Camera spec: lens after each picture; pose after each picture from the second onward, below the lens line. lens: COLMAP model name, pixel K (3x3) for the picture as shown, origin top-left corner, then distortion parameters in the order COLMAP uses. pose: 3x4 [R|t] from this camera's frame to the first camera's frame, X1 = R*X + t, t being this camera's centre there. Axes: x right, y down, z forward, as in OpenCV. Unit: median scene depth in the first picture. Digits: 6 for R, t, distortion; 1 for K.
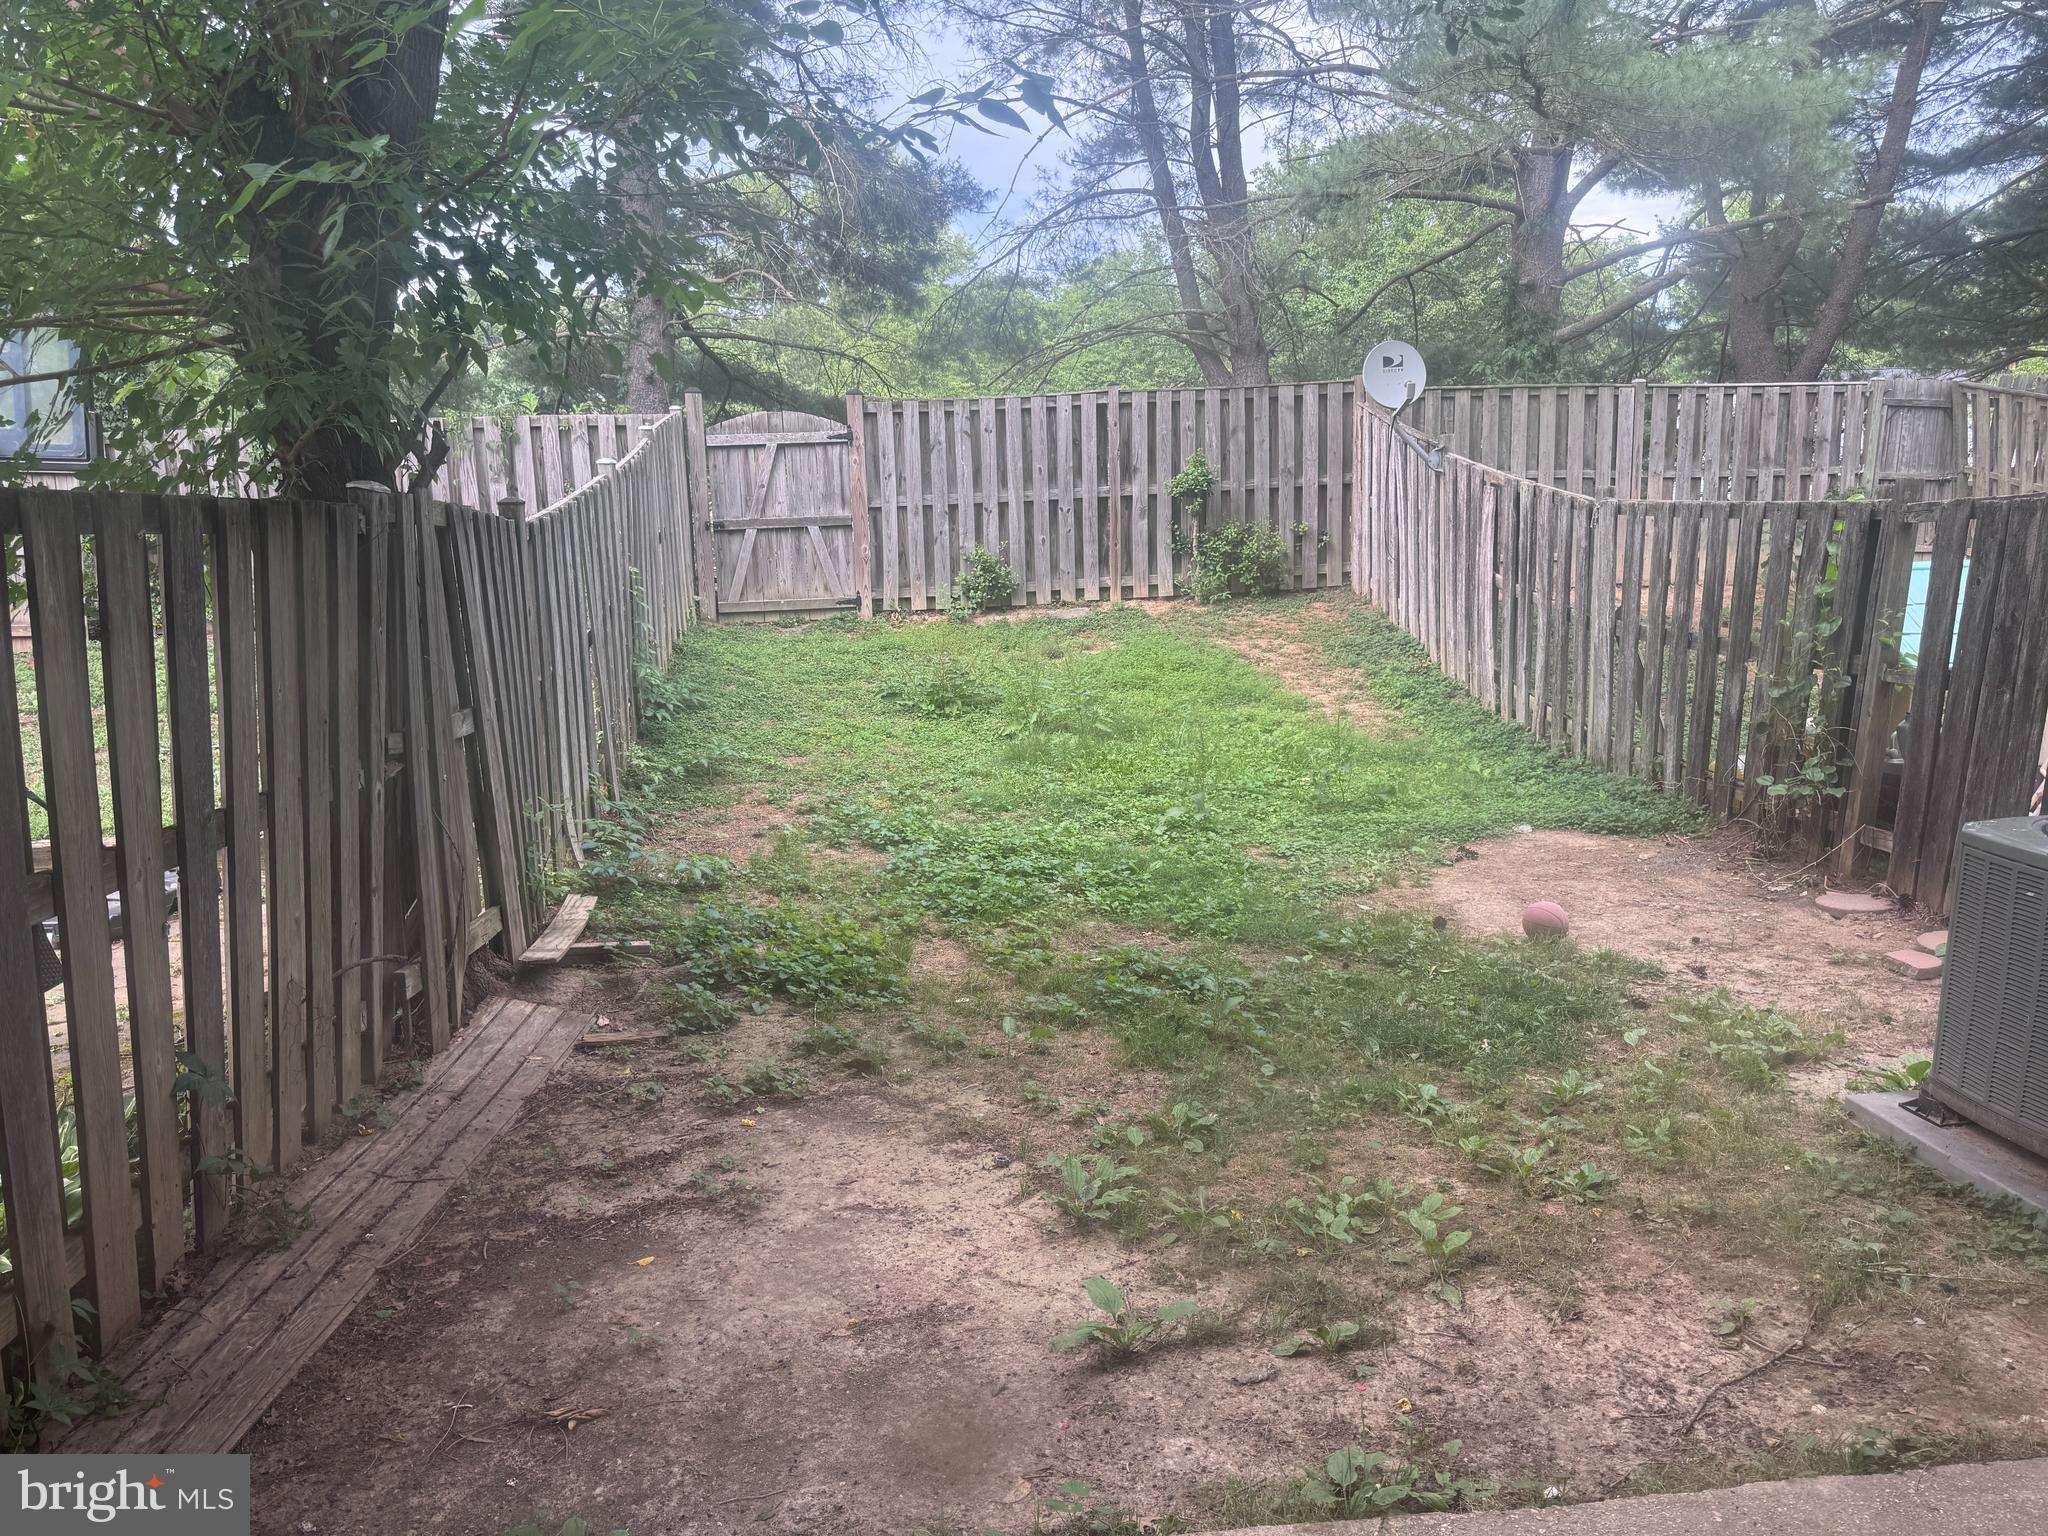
lens RADIAL K [[1456.1, 0, 1004.9], [0, 1456.1, 783.0], [0, 0, 1]] dist [0.120456, -0.187280]
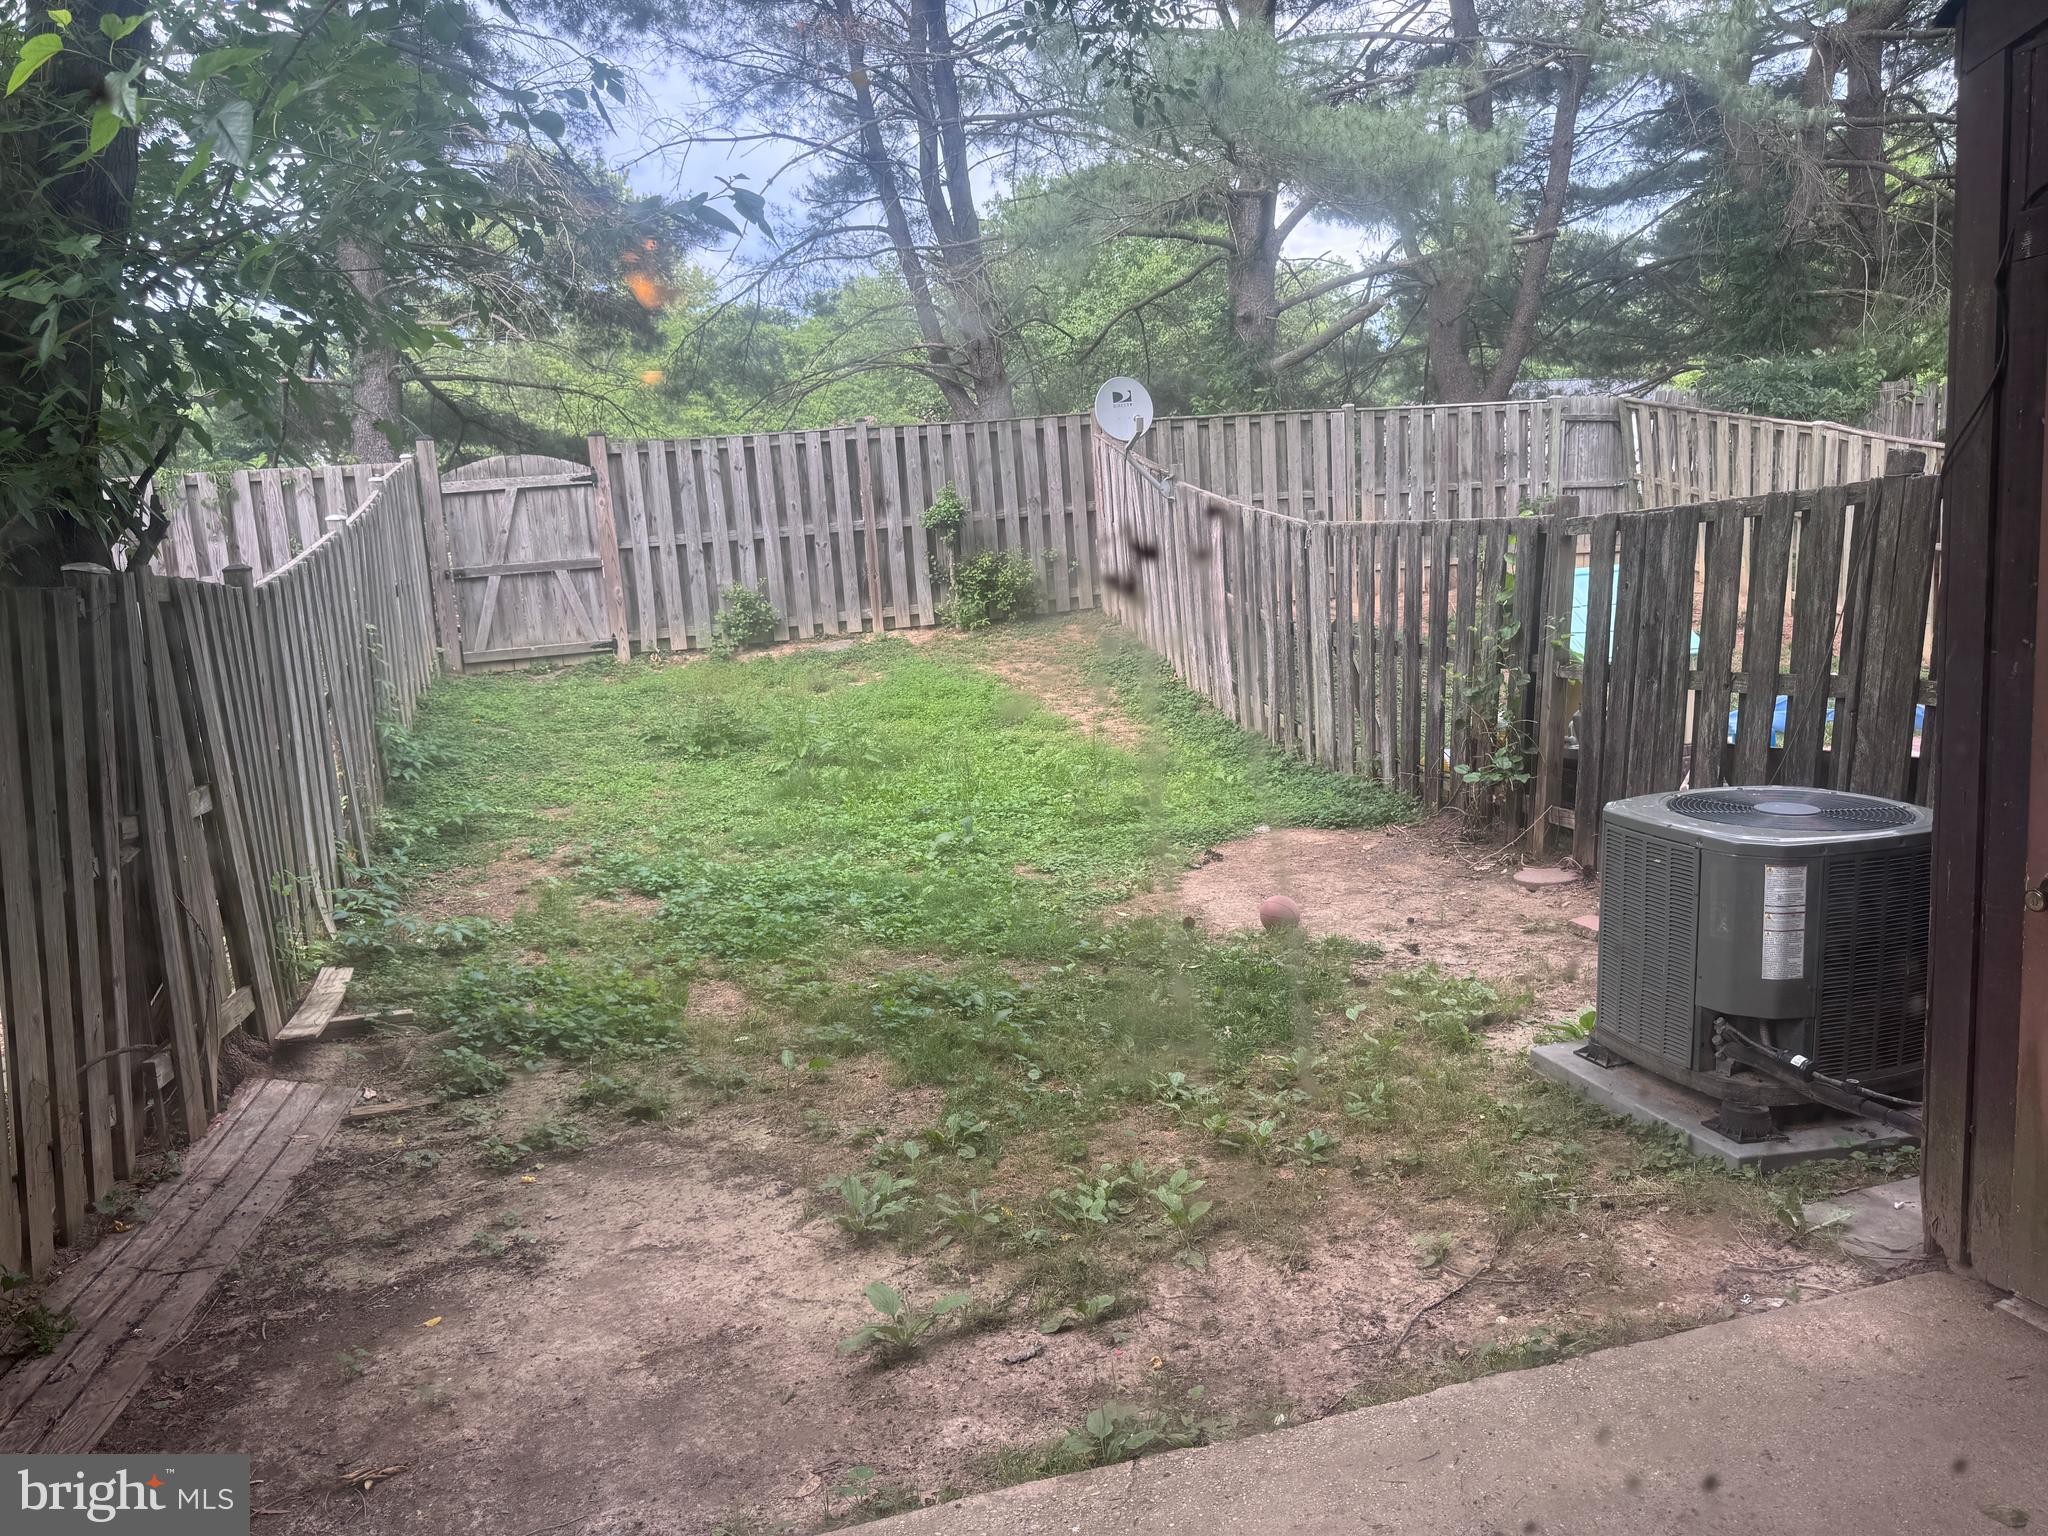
lens RADIAL K [[1468.5, 0, 1024.0], [0, 1468.5, 768.0], [0, 0, 1]] dist [0.175814, -0.386703]
pose [[0.984908, -0.063601, 0.160970, 0.005161], [0.067752, 0.997493, -0.020423, -0.002639], [-0.159268, 0.031021, 0.986748, -0.029733]]
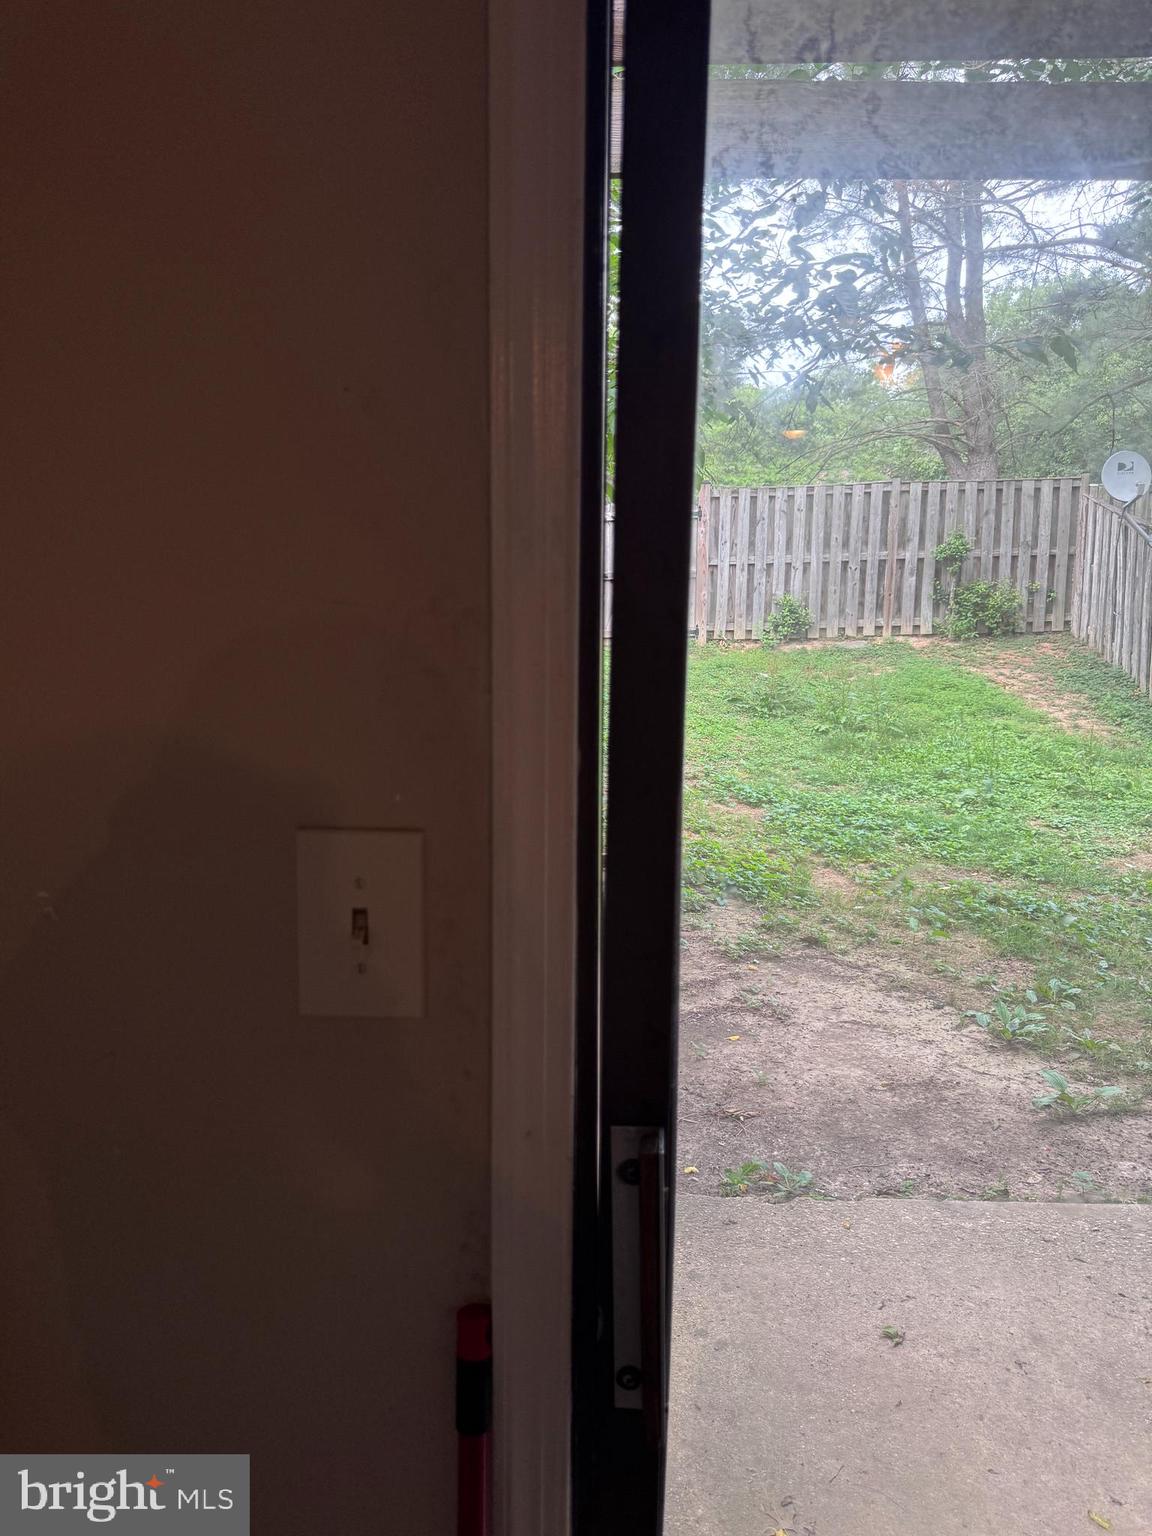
lens RADIAL K [[1101.4, 0, 538.7], [0, 1101.4, 779.4], [0, 0, 1]] dist [0.175814, -0.386703]
pose [[0.987488, 0.053434, -0.148365, -0.093940], [-0.051646, 0.998539, 0.015879, 0.008802], [0.148996, -0.008018, 0.988805, -0.084015]]
